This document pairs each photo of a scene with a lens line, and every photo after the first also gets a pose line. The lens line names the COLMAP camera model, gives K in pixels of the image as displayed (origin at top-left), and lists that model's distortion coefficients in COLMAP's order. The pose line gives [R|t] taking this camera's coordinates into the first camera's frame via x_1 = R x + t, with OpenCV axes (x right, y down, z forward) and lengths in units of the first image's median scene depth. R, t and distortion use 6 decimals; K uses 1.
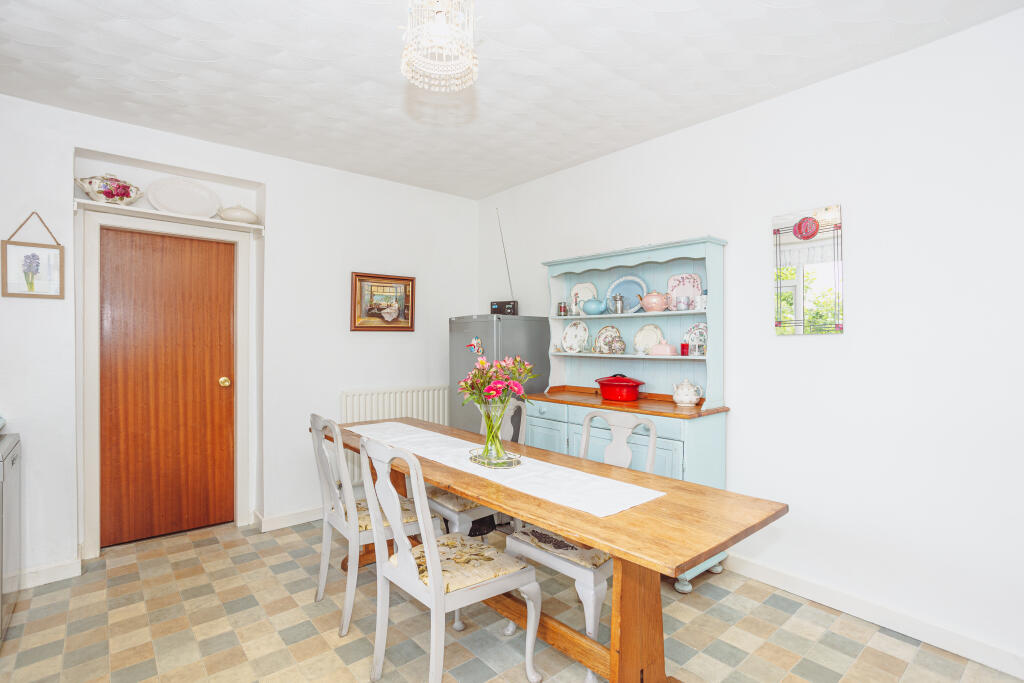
lens RADIAL K [[498.7, 0, 511.0], [0, 498.7, 342.2], [0, 0, 1]] dist [-0.034746, 0.016326]
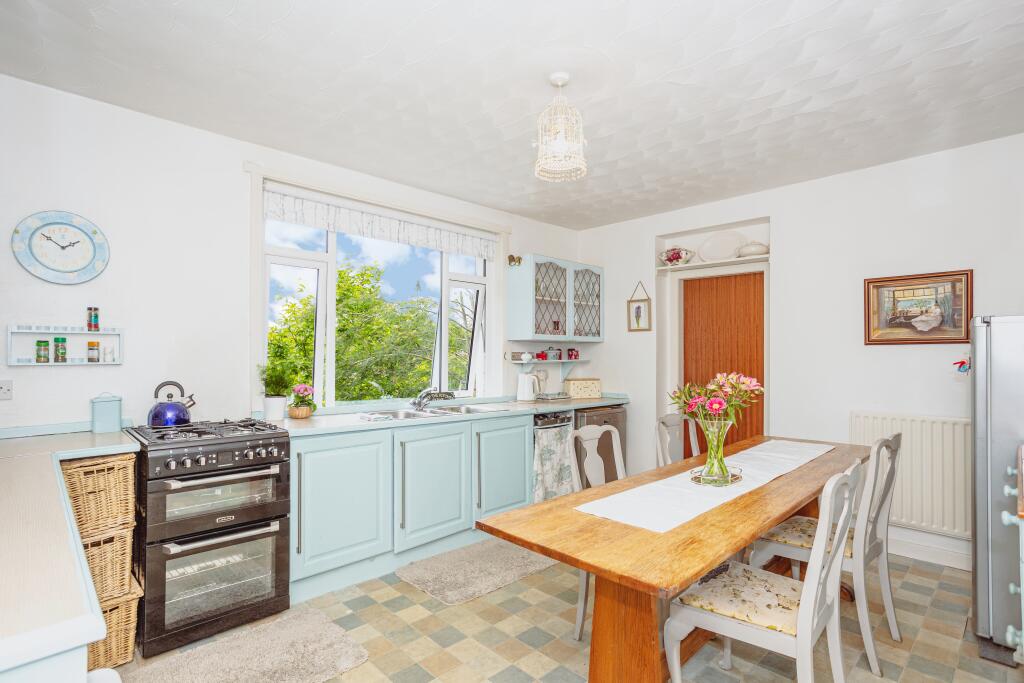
lens RADIAL K [[498.7, 0, 503.1], [0, 498.7, 348.2], [0, 0, 1]] dist [-0.034746, 0.016326]
pose [[0.054867, -0.013685, -0.998400, 0.544547], [-0.000803, 0.999905, -0.013749, -0.004637], [0.998493, 0.001556, 0.054851, 0.308818]]
